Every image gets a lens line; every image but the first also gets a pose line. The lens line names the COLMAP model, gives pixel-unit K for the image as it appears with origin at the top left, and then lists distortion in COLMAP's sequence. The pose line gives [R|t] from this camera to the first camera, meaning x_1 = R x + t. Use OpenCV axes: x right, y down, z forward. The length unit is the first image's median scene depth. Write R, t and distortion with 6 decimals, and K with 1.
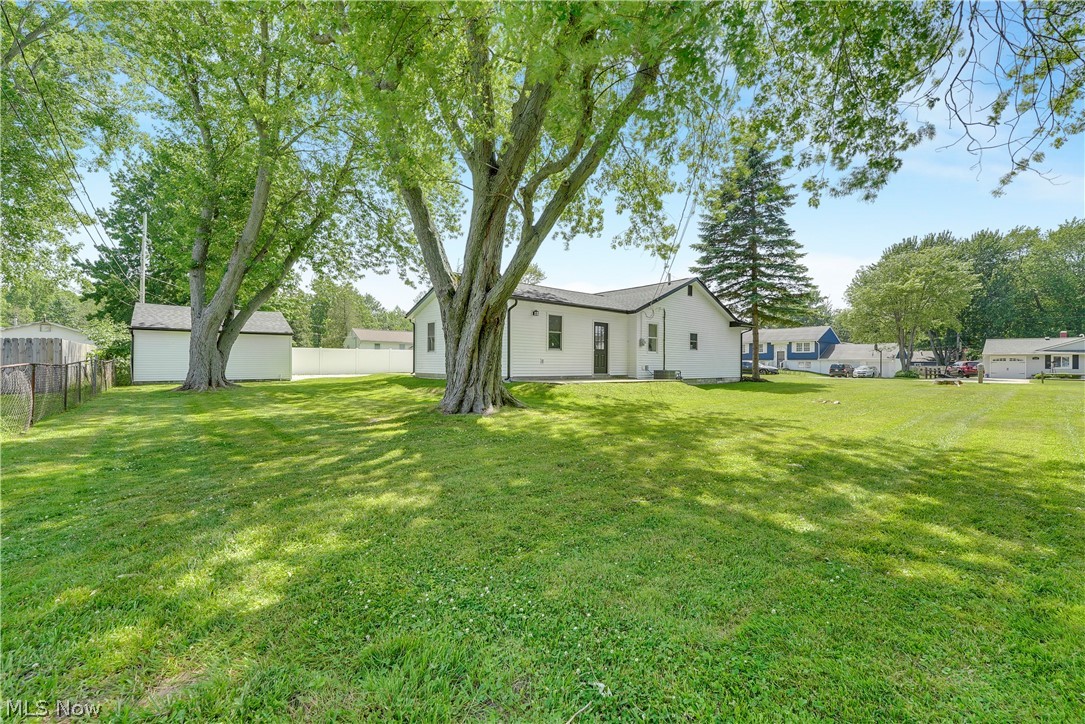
lens RADIAL K [[461.0, 0, 544.0], [0, 461.0, 366.8], [0, 0, 1]] dist [-0.023120, 0.000185]
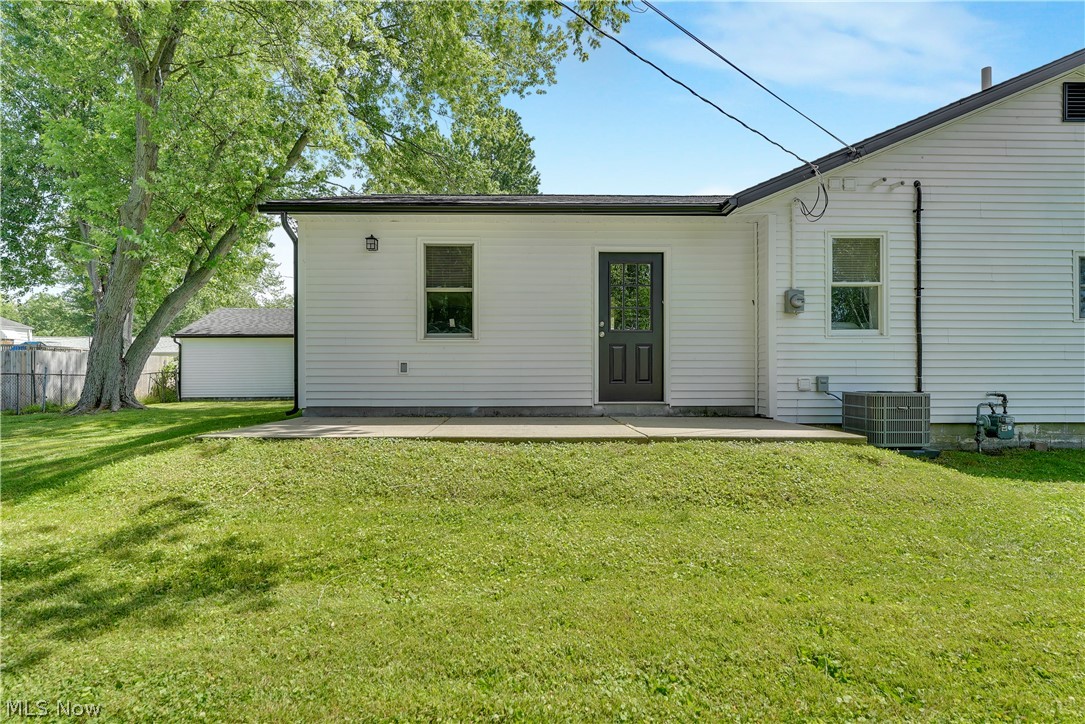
lens RADIAL K [[461.0, 0, 544.0], [0, 461.0, 366.8], [0, 0, 1]] dist [-0.023120, 0.000185]
pose [[0.762206, -0.007642, -0.647289, 0.284902], [0.005188, 0.999970, -0.005696, -0.008545], [0.647314, 0.000983, 0.762223, 0.670850]]
